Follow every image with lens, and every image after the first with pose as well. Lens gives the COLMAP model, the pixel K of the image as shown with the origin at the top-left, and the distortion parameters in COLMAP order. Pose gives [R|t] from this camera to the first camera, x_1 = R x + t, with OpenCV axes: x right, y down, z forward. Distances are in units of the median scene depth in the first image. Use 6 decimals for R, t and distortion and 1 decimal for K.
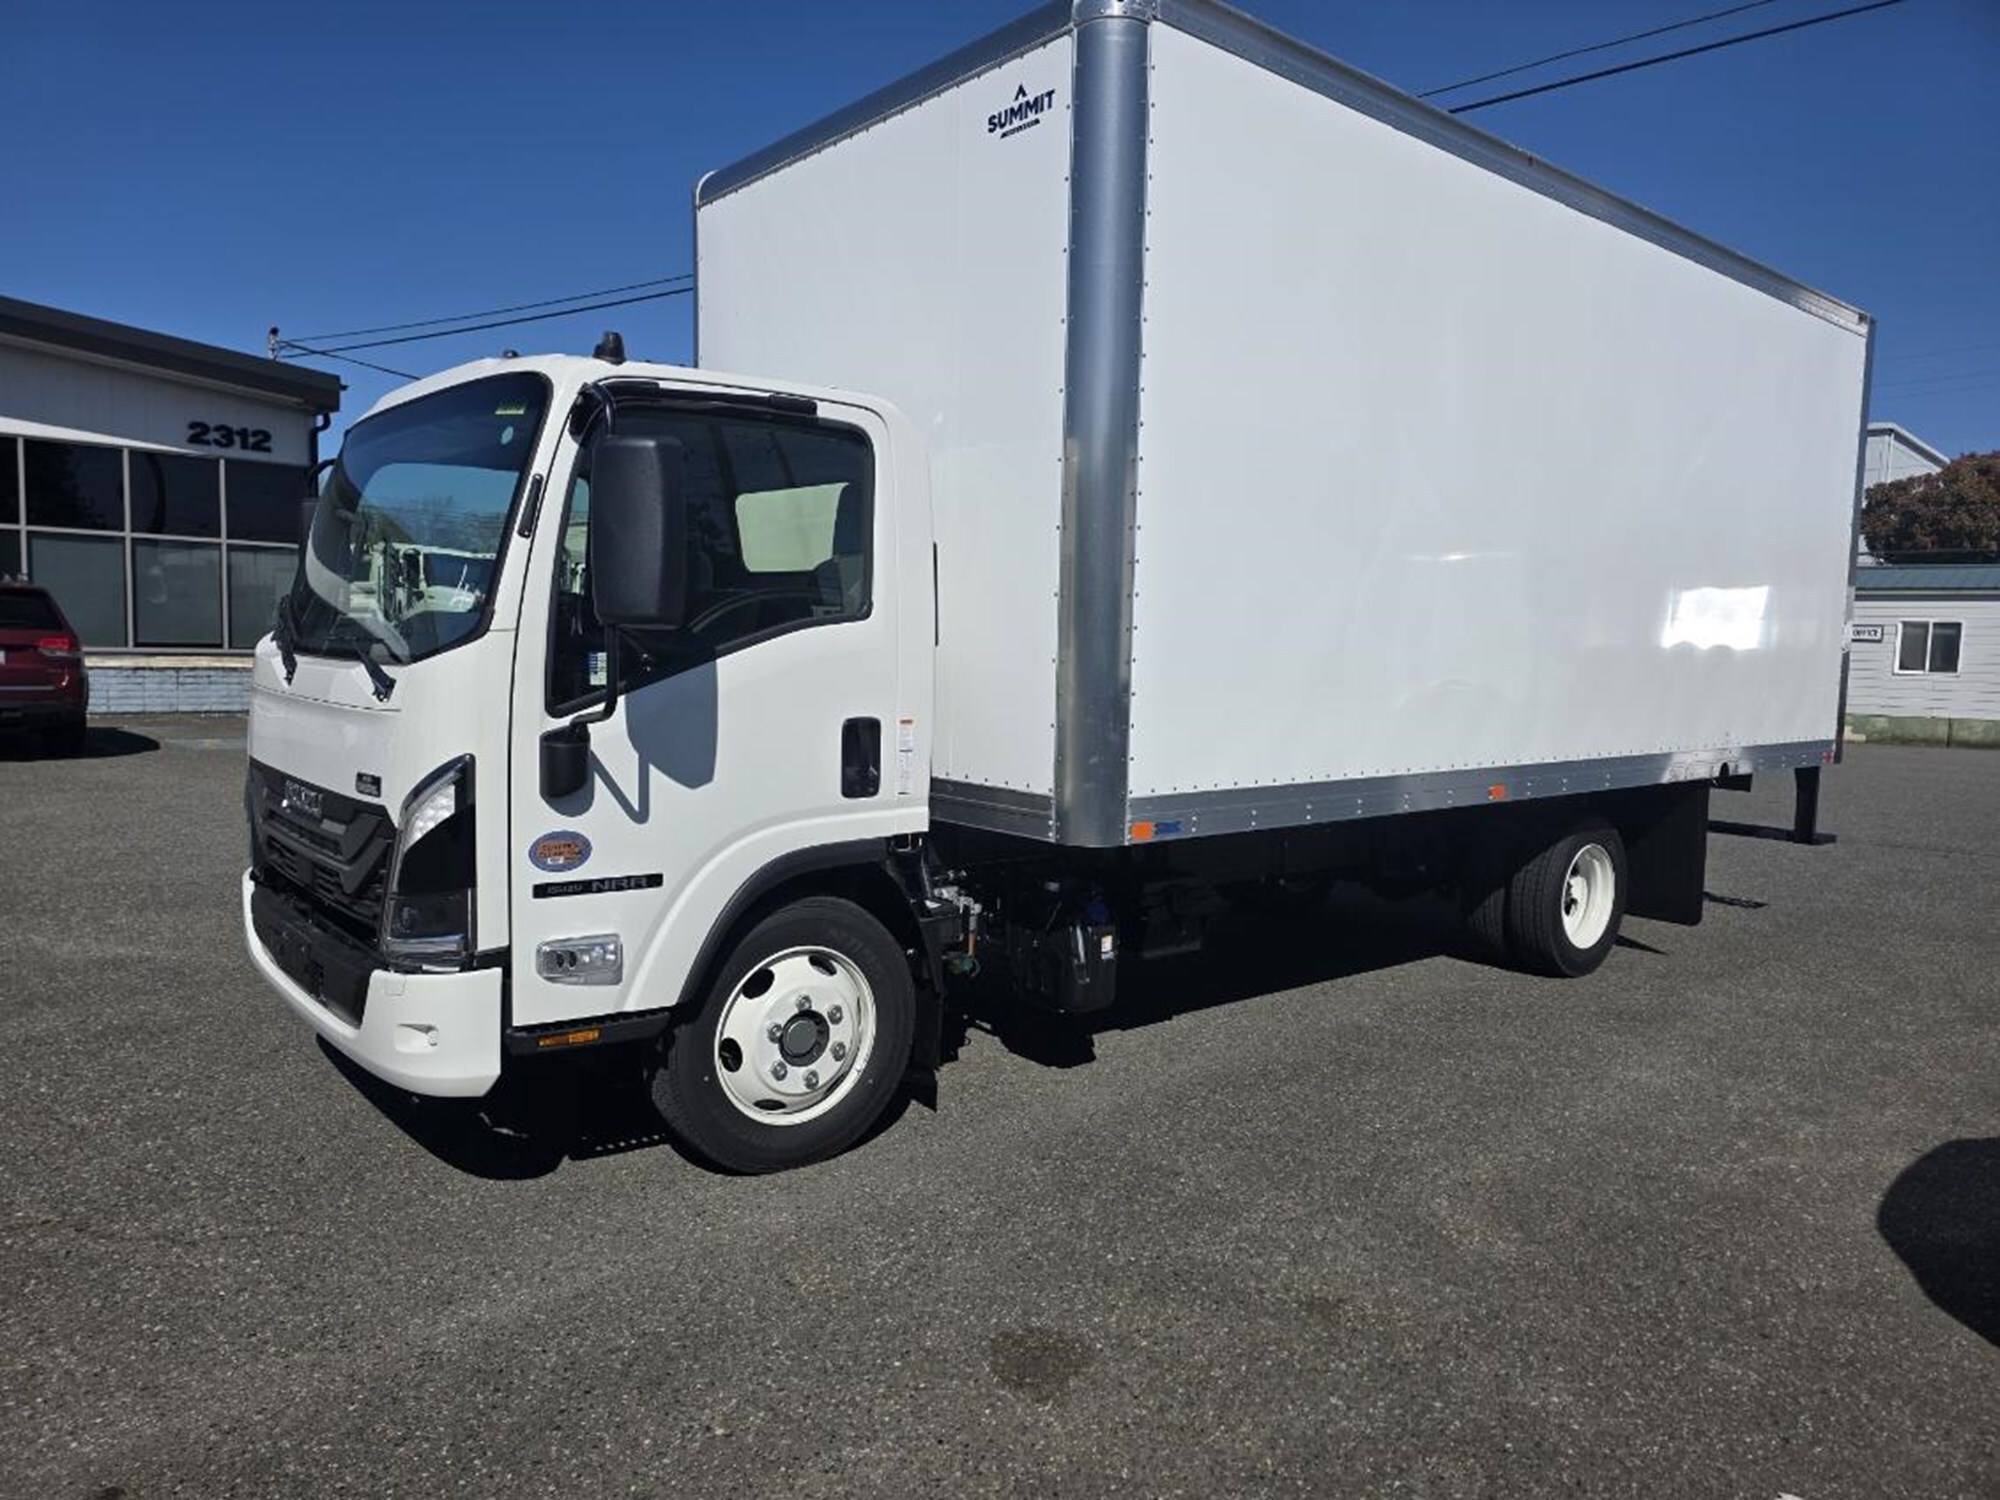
lens RADIAL K [[1327.2, 0, 1010.3], [0, 1327.2, 752.1], [0, 0, 1]] dist [0.003800, -0.000189]
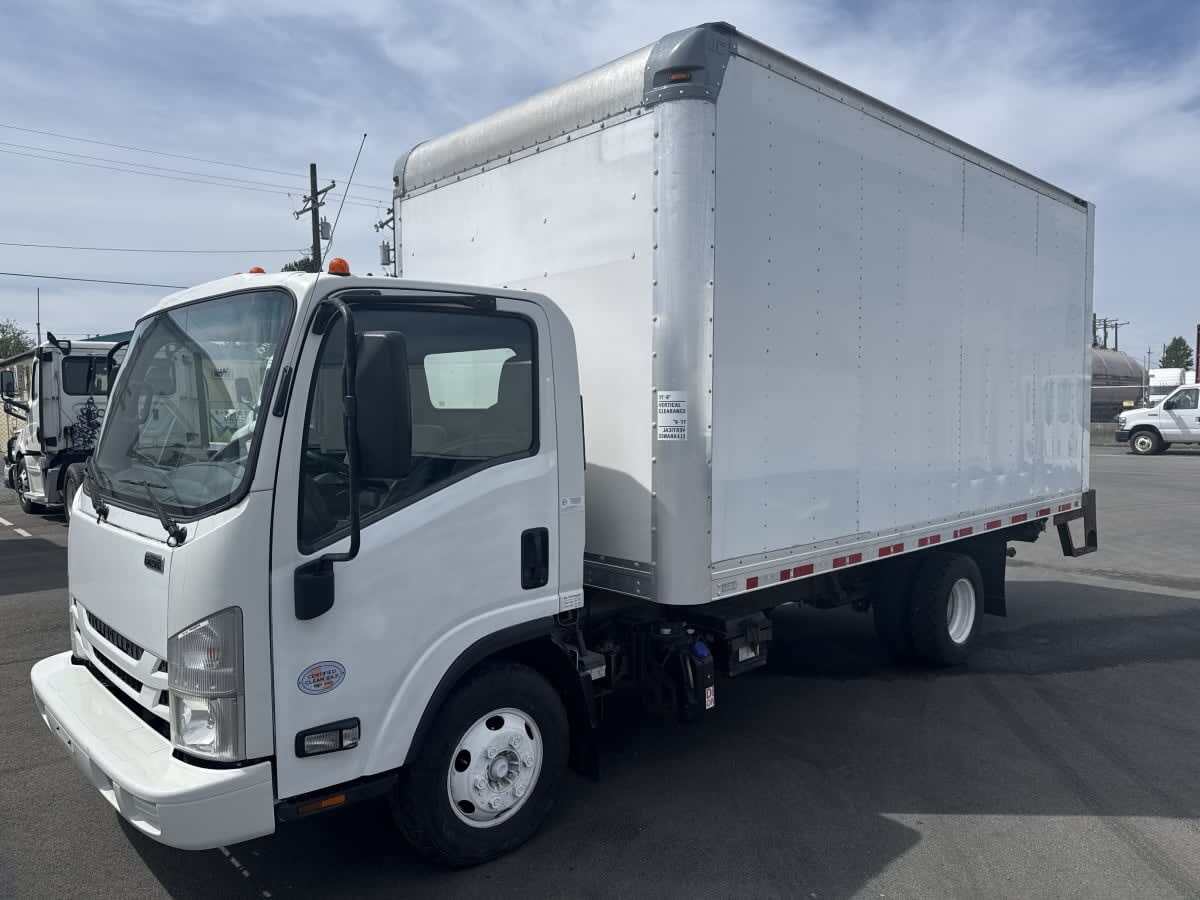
lens RADIAL K [[804.6, 0, 597.3], [0, 804.6, 447.2], [0, 0, 1]] dist [0.001667, -0.001089]
pose [[0.998898, -0.035963, 0.030150, -0.078544], [0.036844, 0.998895, -0.029188, -0.091167], [-0.029067, 0.030267, 0.999119, 0.205831]]
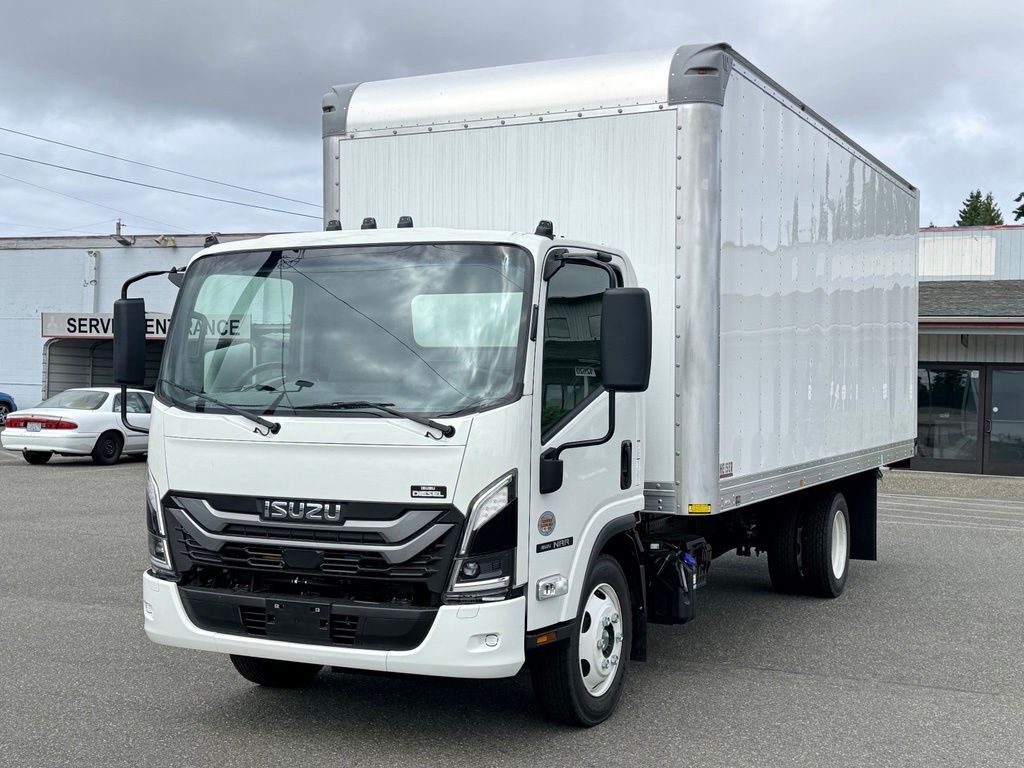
lens RADIAL K [[1329.1, 0, 507.0], [0, 1329.1, 383.1], [0, 0, 1]] dist [0.019952, 0.019345]
pose [[0.917669, -0.025794, 0.396507, -1.005204], [0.059889, 0.995470, -0.073848, 0.017156], [-0.392806, 0.091514, 0.915057, -0.522111]]
